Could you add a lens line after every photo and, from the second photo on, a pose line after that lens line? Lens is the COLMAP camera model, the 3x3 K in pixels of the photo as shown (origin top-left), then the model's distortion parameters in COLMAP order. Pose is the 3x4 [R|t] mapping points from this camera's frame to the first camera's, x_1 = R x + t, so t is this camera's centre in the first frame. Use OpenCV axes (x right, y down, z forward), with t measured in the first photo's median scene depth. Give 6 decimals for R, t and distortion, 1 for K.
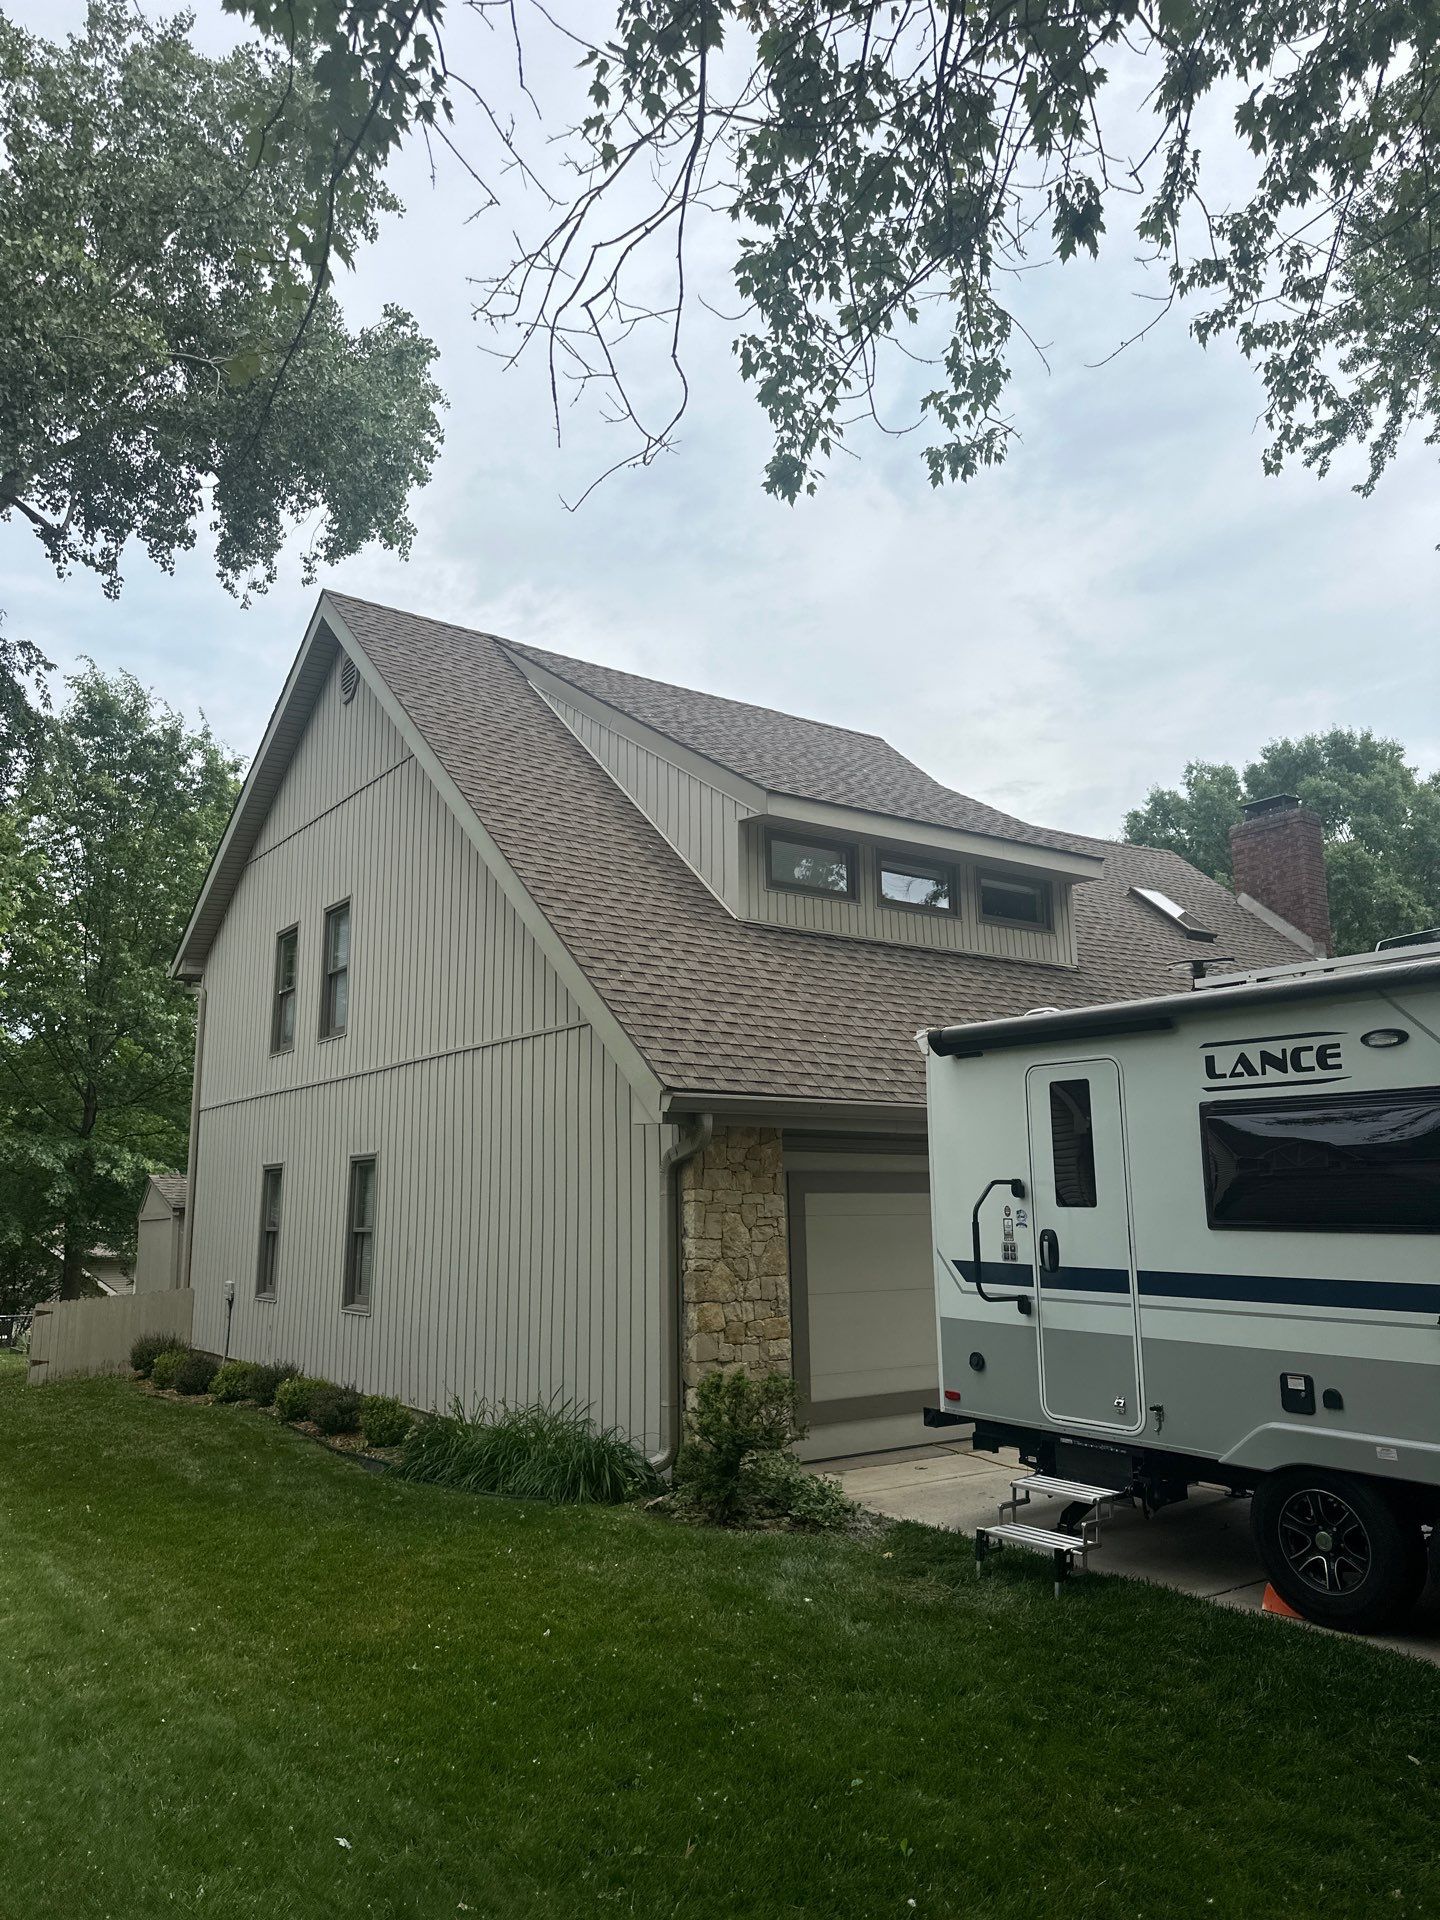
lens RADIAL K [[1349.6, 0, 714.1], [0, 1349.6, 938.6], [0, 0, 1]] dist [0.143012, -0.219726]
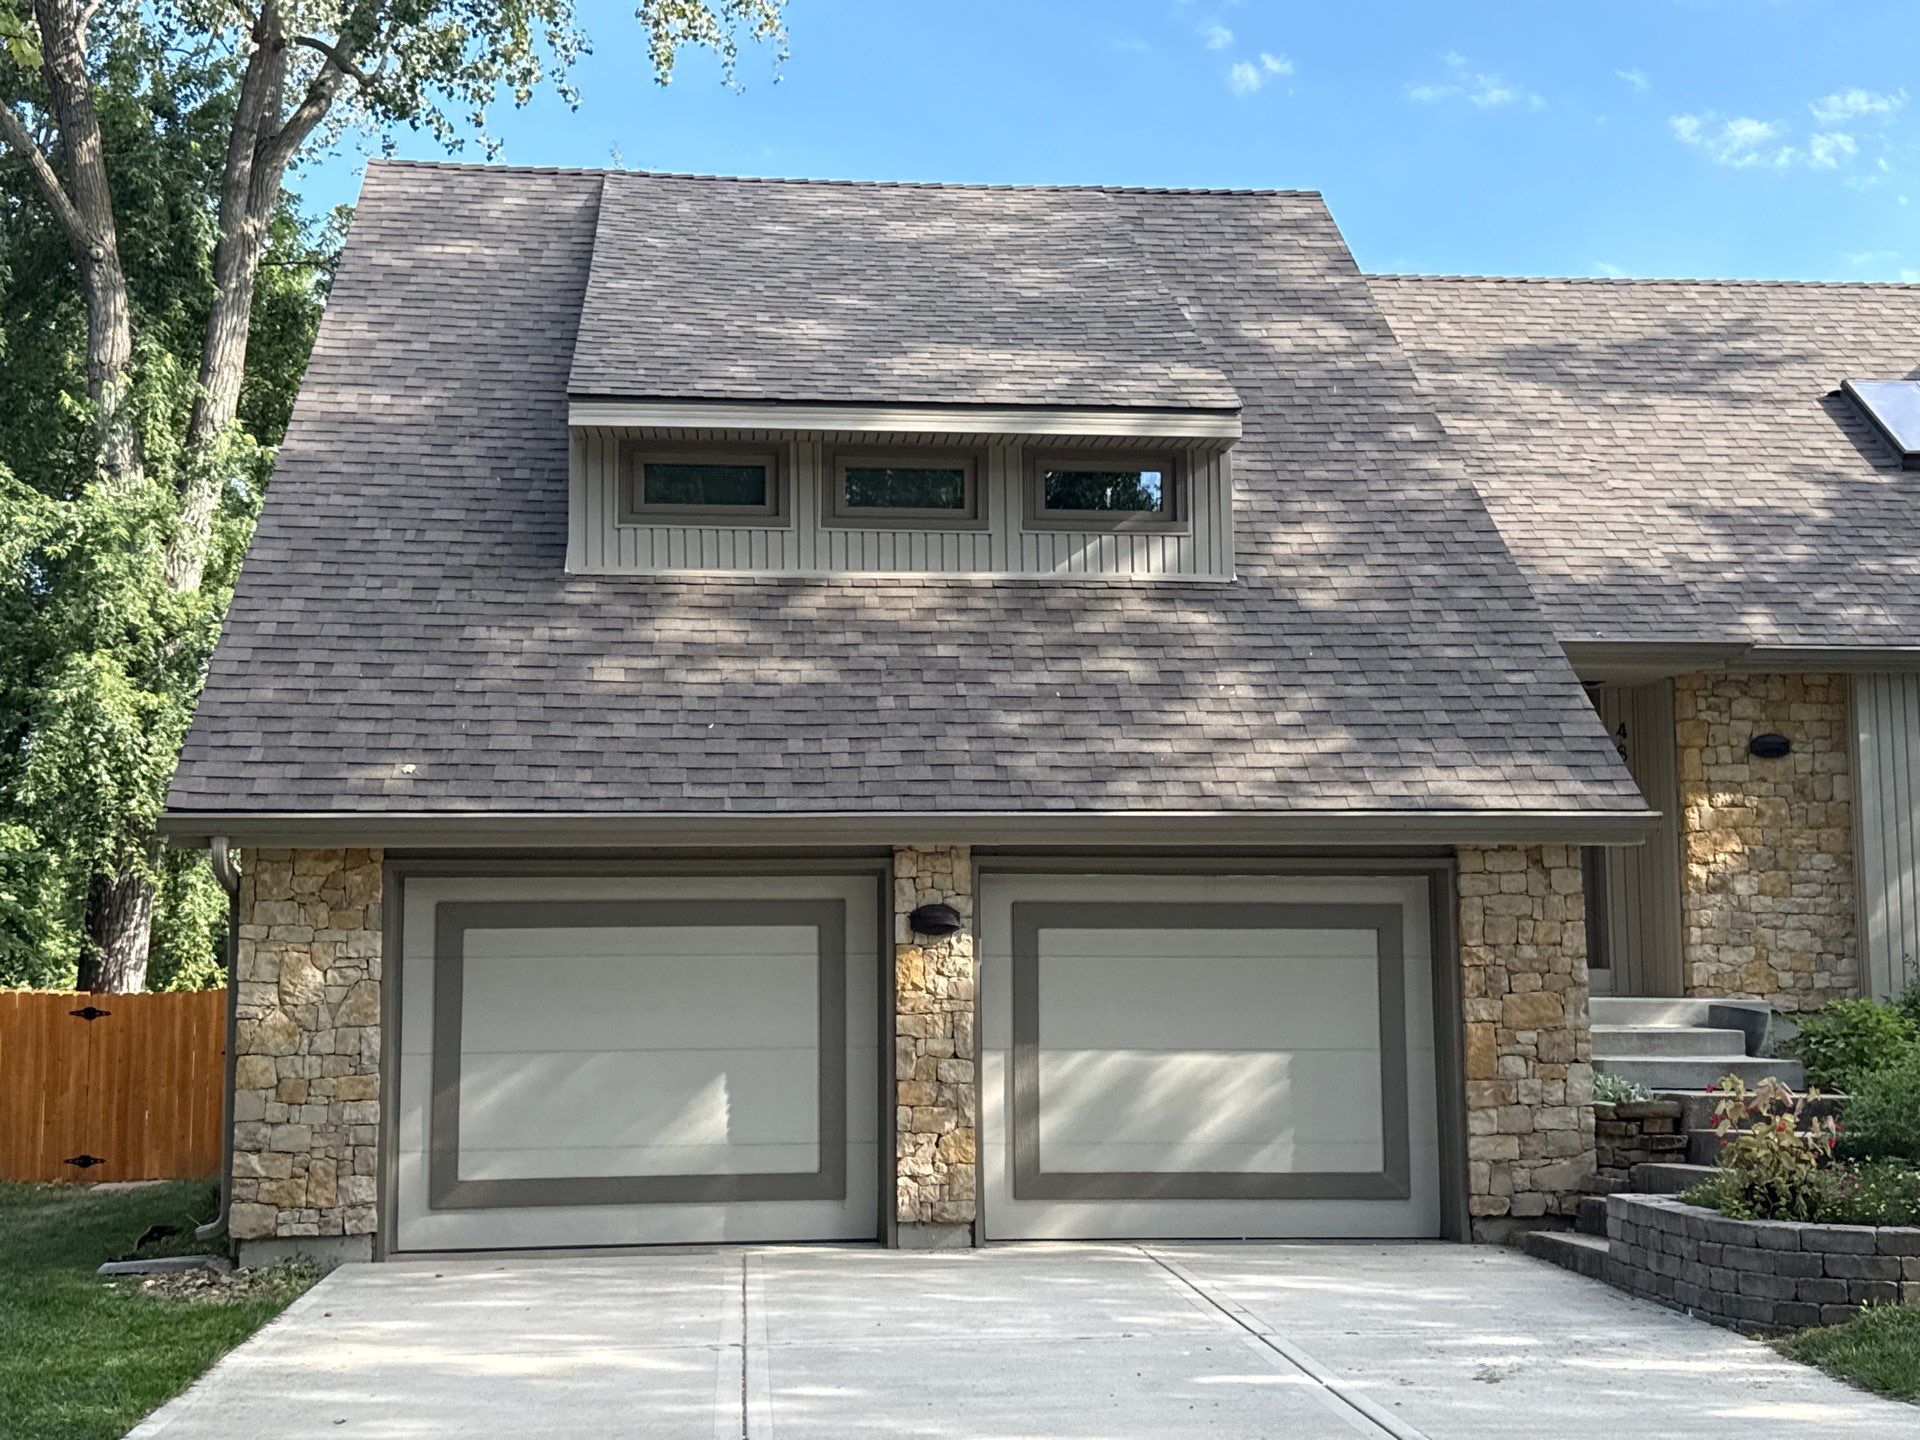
lens RADIAL K [[2320.2, 0, 946.9], [0, 2320.2, 724.5], [0, 0, 1]] dist [0.165073, -0.295155]
pose [[0.869767, -0.048630, -0.491061, 0.825475], [0.093084, 0.993436, 0.066490, 0.003698], [0.484604, -0.103541, 0.868584, -0.032415]]
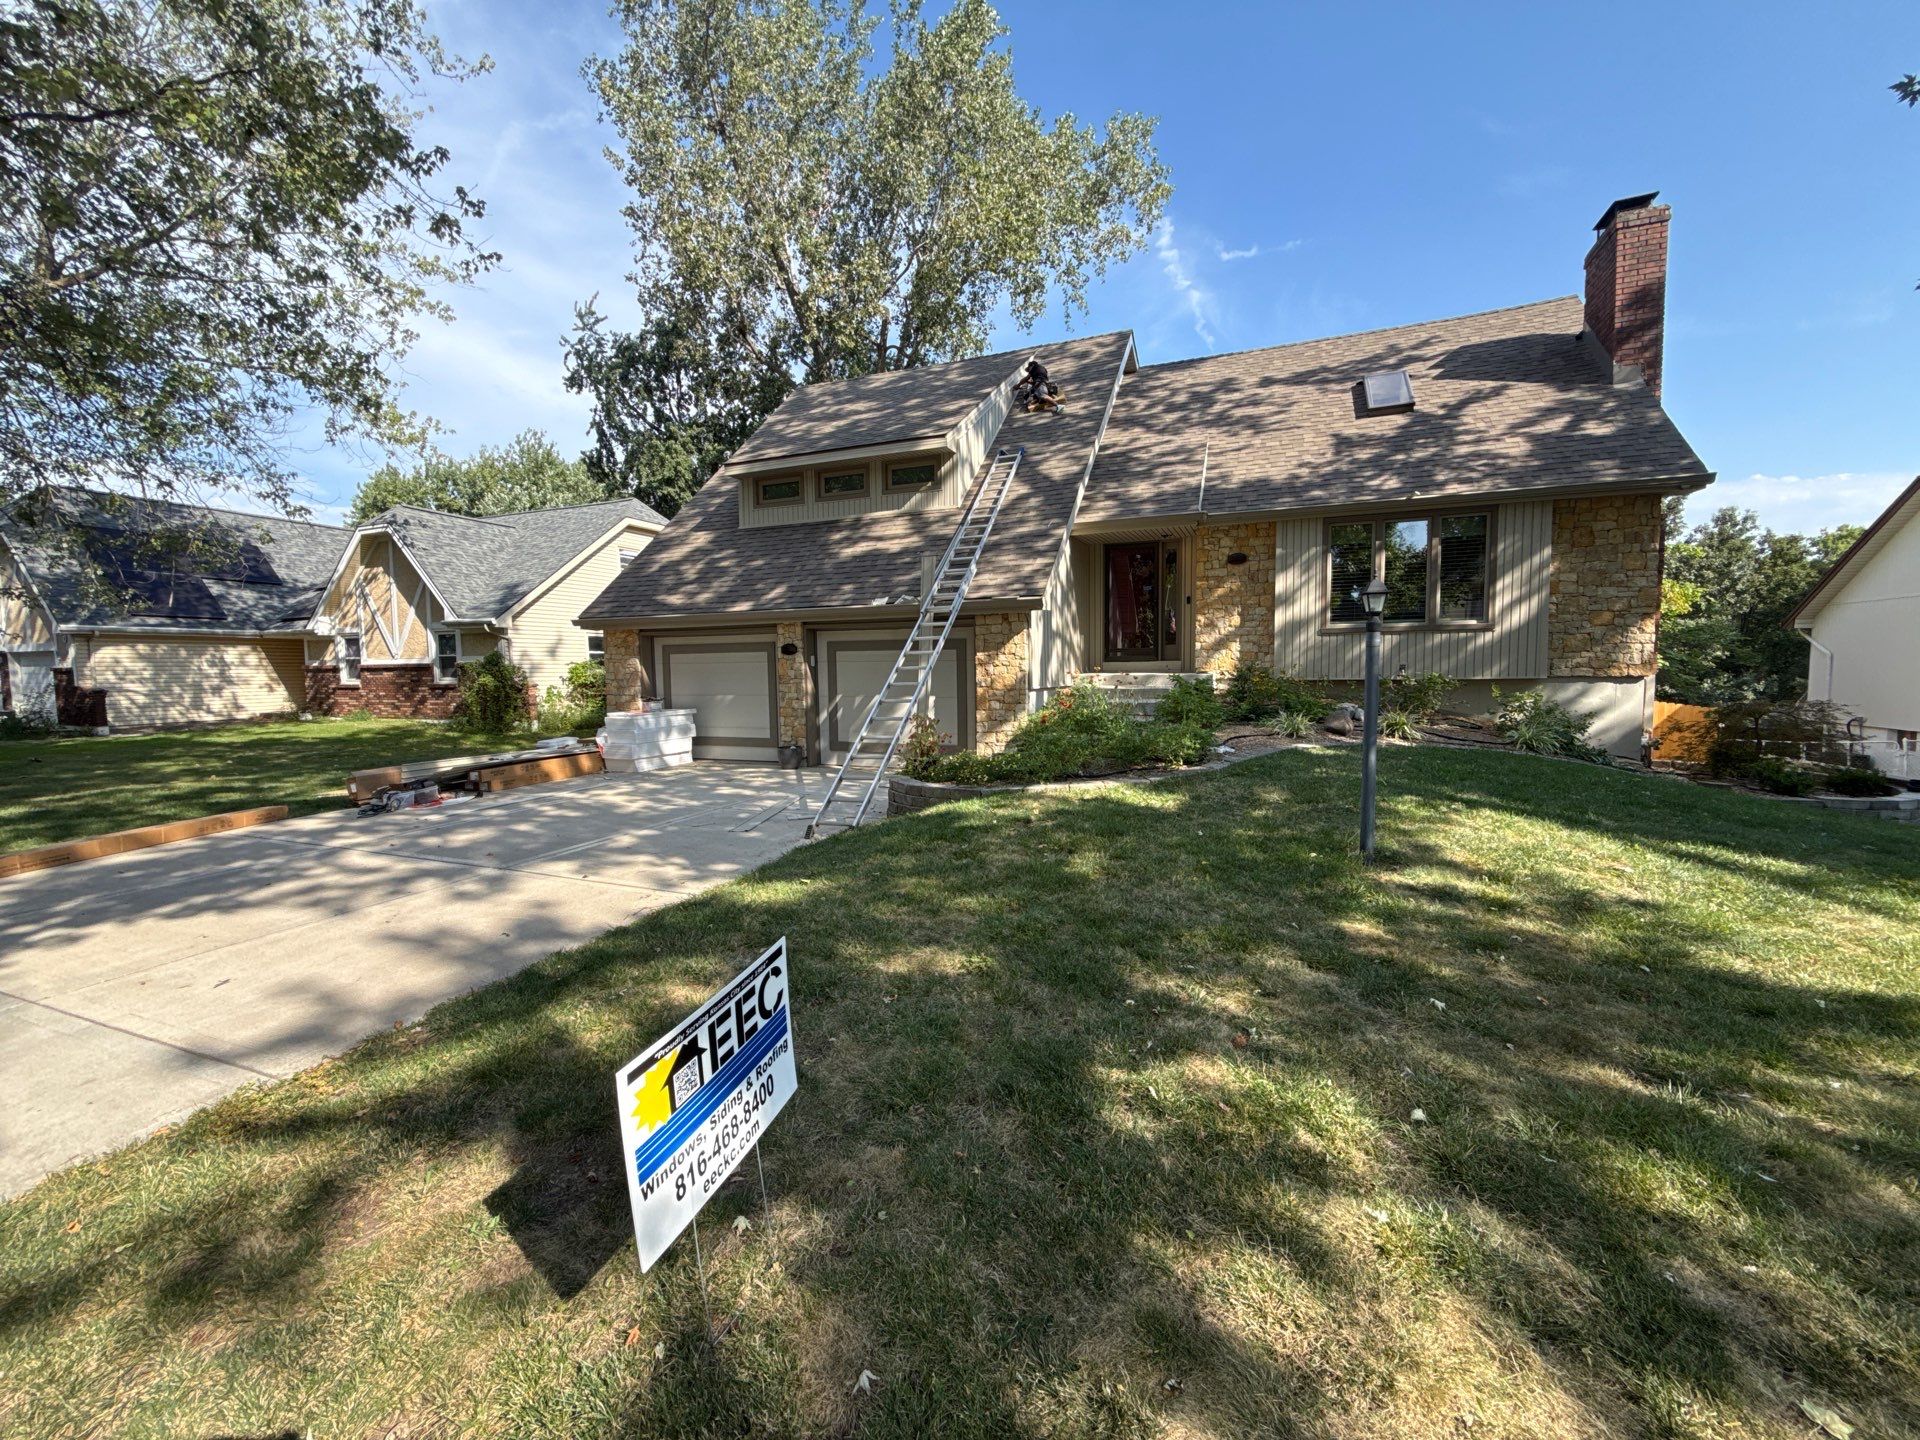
lens RADIAL K [[771.1, 0, 963.4], [0, 771.1, 711.3], [0, 0, 1]] dist [0.000612, -0.000211]
pose [[0.540215, 0.051673, -0.839939, 1.234697], [0.173881, 0.969720, 0.171490, 0.118667], [0.823367, -0.238691, 0.514872, 0.589405]]
